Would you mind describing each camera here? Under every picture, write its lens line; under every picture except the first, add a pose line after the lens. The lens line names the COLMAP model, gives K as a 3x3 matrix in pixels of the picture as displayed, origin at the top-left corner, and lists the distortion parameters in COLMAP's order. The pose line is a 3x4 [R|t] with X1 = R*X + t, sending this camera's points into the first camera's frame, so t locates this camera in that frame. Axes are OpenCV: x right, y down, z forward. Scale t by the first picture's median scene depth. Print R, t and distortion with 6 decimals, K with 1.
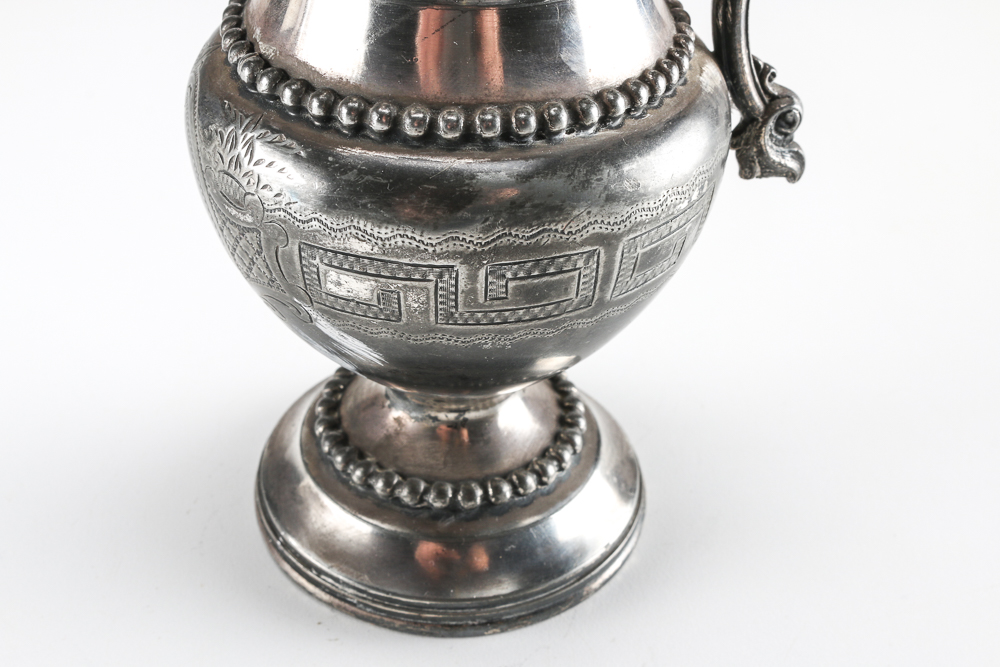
lens RADIAL K [[1416.8, 0, 500.0], [0, 1416.8, 333.5], [0, 0, 1]] dist [-0.053302, -0.030026]
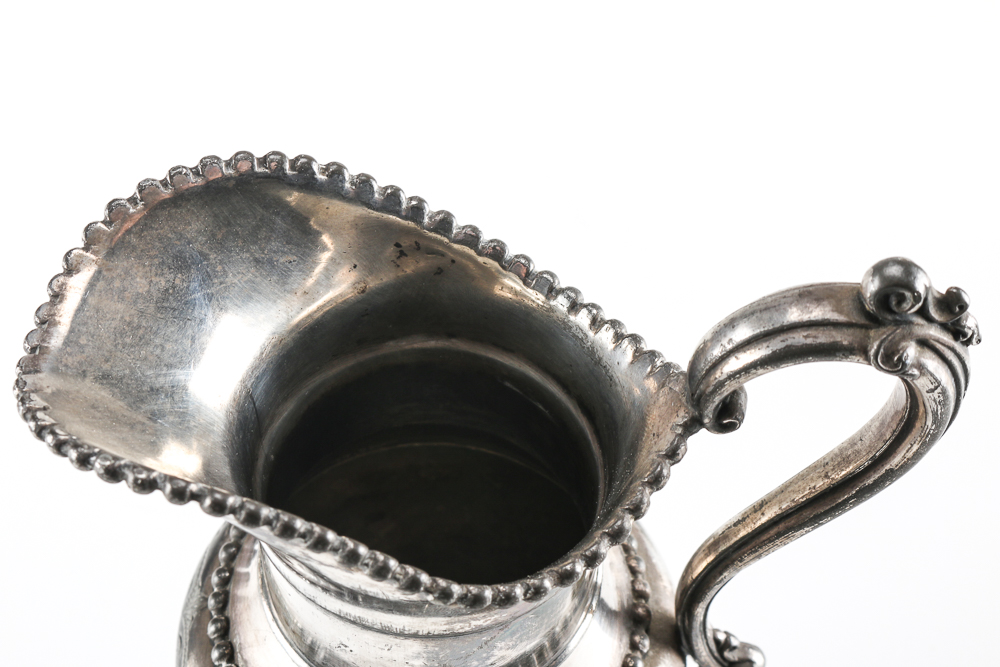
lens RADIAL K [[1917.8, 0, 500.0], [0, 1917.8, 333.5], [0, 0, 1]] dist [-0.005589, -0.103714]
pose [[0.990429, 0.106454, -0.087852, 0.139189], [-0.076008, 0.951963, 0.296629, -0.917081], [0.115209, -0.287113, 0.950943, -0.334180]]
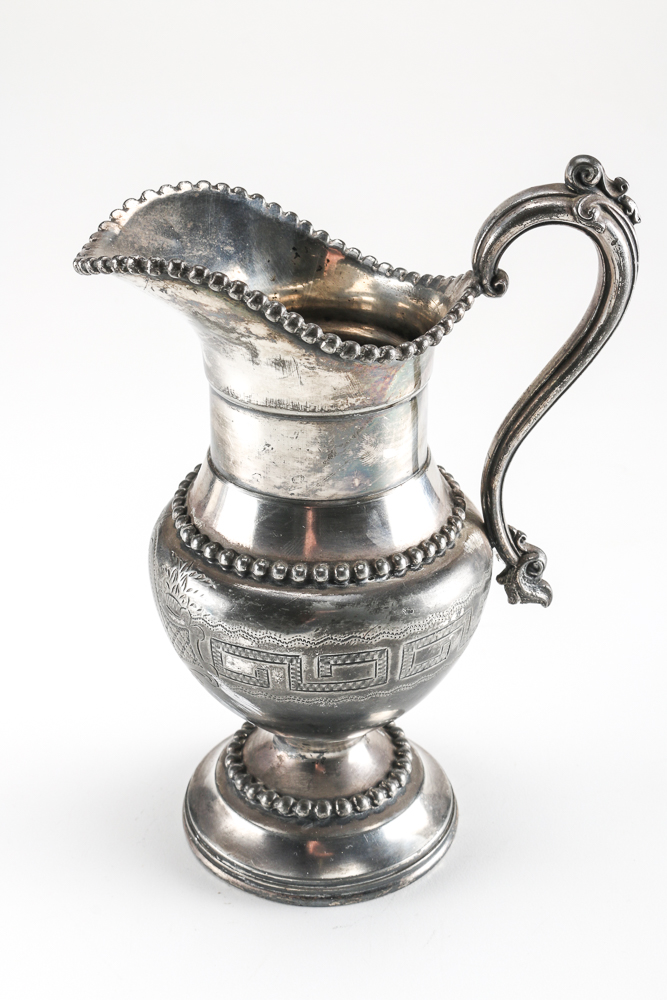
lens RADIAL K [[1858.3, 0, 333.5], [0, 1858.3, 500.0], [0, 0, 1]] dist [-0.019196, 0.105255]
pose [[0.992460, 0.027836, -0.119364, 0.259671], [-0.042311, 0.991811, -0.120504, 0.032678], [0.115032, 0.124646, 0.985511, -1.171609]]
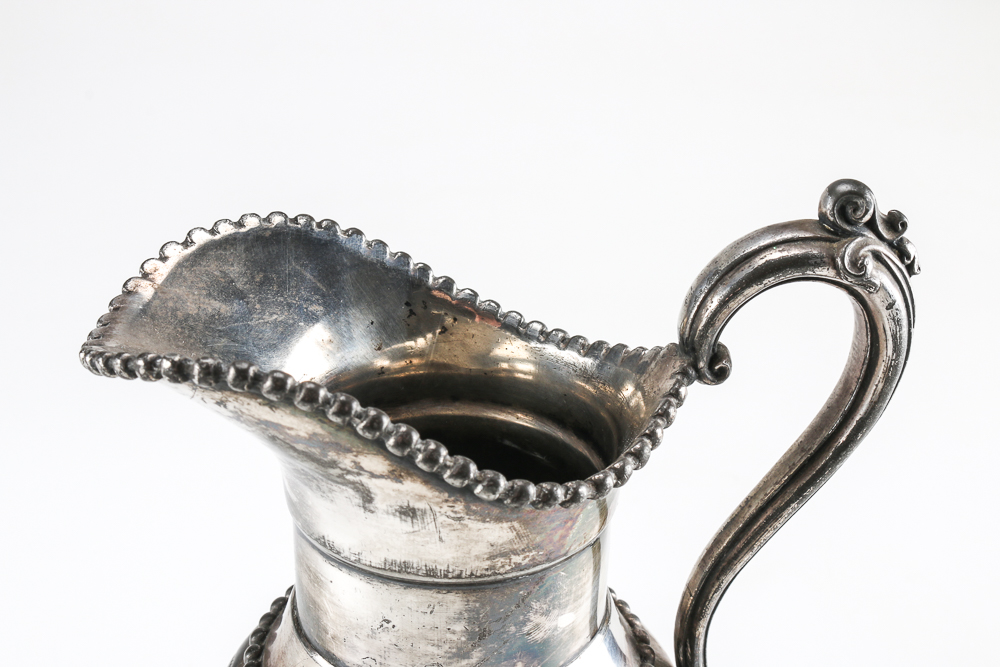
lens RADIAL K [[1416.8, 0, 500.0], [0, 1416.8, 333.5], [0, 0, 1]] dist [-0.053302, -0.030026]
pose [[0.999741, 0.001951, -0.022682, 0.038940], [-0.005259, 0.989166, -0.146705, -0.341160], [0.022150, 0.146786, 0.988920, -0.179033]]
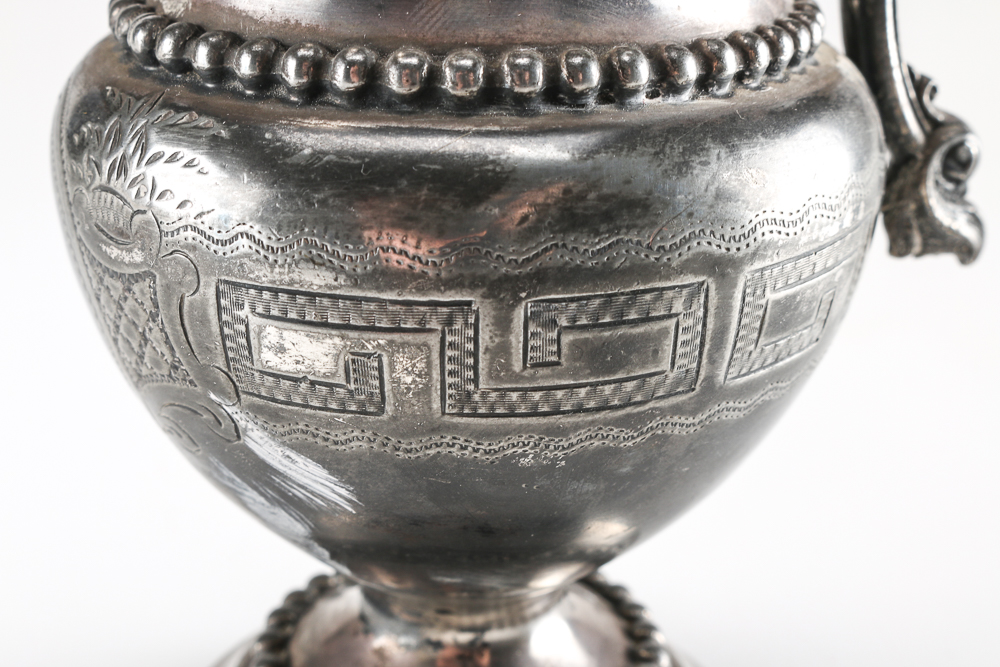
lens RADIAL K [[1613.4, 0, 500.0], [0, 1613.4, 333.5], [0, 0, 1]] dist [-0.046566, 0.077687]
pose [[0.999724, -0.022132, 0.007894, -0.025226], [0.023404, 0.967784, -0.250691, 0.132379], [-0.002092, 0.250807, 0.968035, 0.326292]]
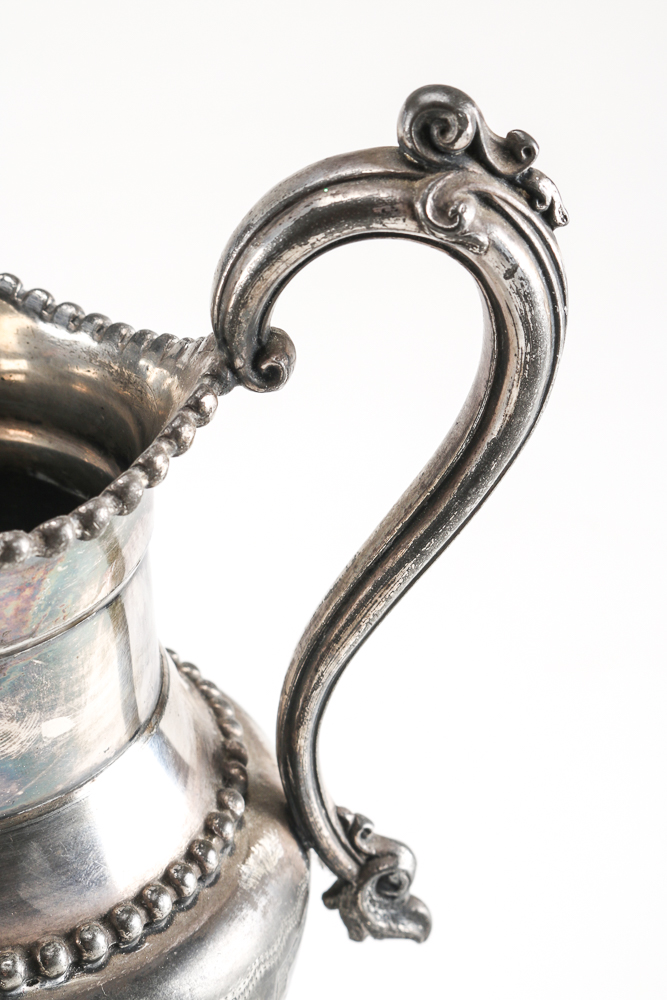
lens RADIAL K [[1999.8, 0, 333.5], [0, 1999.8, 500.0], [0, 0, 1]] dist [-0.012683, 0.313080]
pose [[0.993415, -0.000322, -0.114574, 0.344063], [-0.006200, 0.998380, -0.056565, -0.345784], [0.114406, 0.056902, 0.991803, -0.137811]]
